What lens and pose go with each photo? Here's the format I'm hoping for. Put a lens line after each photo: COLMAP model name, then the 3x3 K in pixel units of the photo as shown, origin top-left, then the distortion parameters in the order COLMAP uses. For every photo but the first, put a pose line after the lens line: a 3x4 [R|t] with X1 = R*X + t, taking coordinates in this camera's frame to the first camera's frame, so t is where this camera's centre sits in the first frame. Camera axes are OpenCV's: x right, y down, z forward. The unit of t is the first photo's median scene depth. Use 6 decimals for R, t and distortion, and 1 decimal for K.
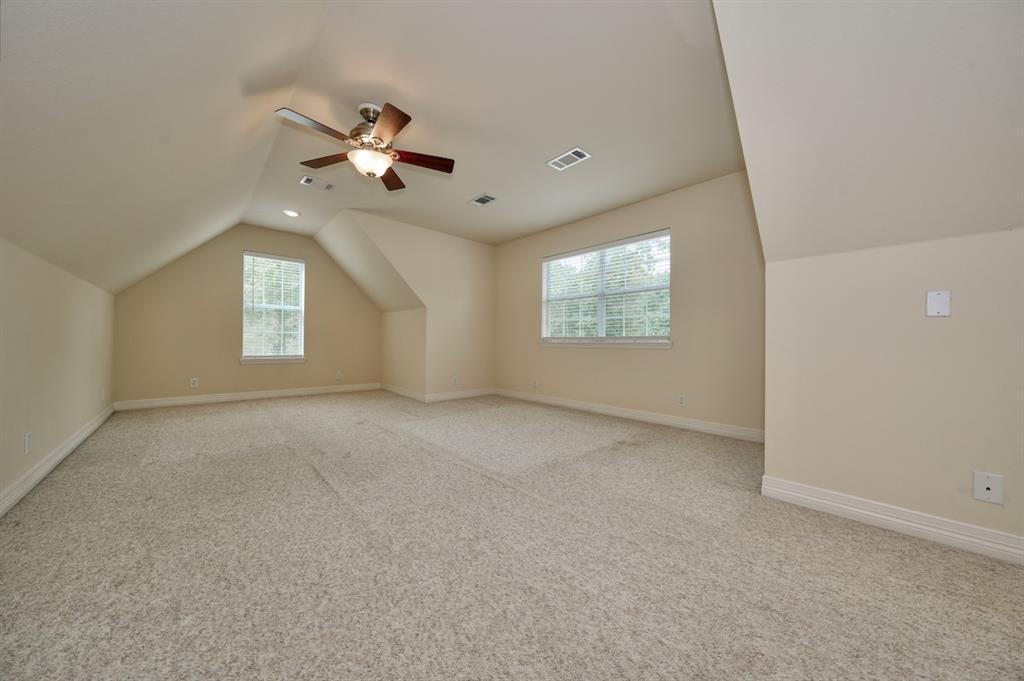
lens RADIAL K [[346.7, 0, 513.9], [0, 346.7, 340.0], [0, 0, 1]] dist [-0.001899, -0.000173]
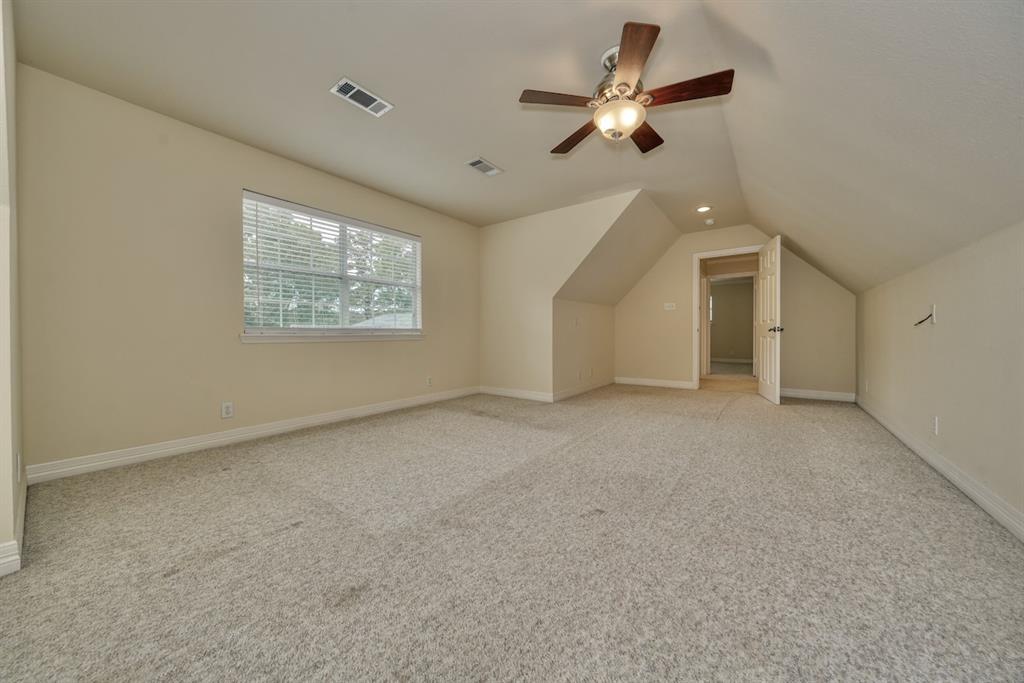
lens RADIAL K [[359.7, 0, 516.7], [0, 359.7, 337.0], [0, 0, 1]] dist [-0.022064, -0.000025]
pose [[-0.203792, -0.005108, 0.979001, -1.211051], [0.003246, 0.999977, 0.005893, 0.014136], [-0.979009, 0.004379, -0.203771, 1.415934]]
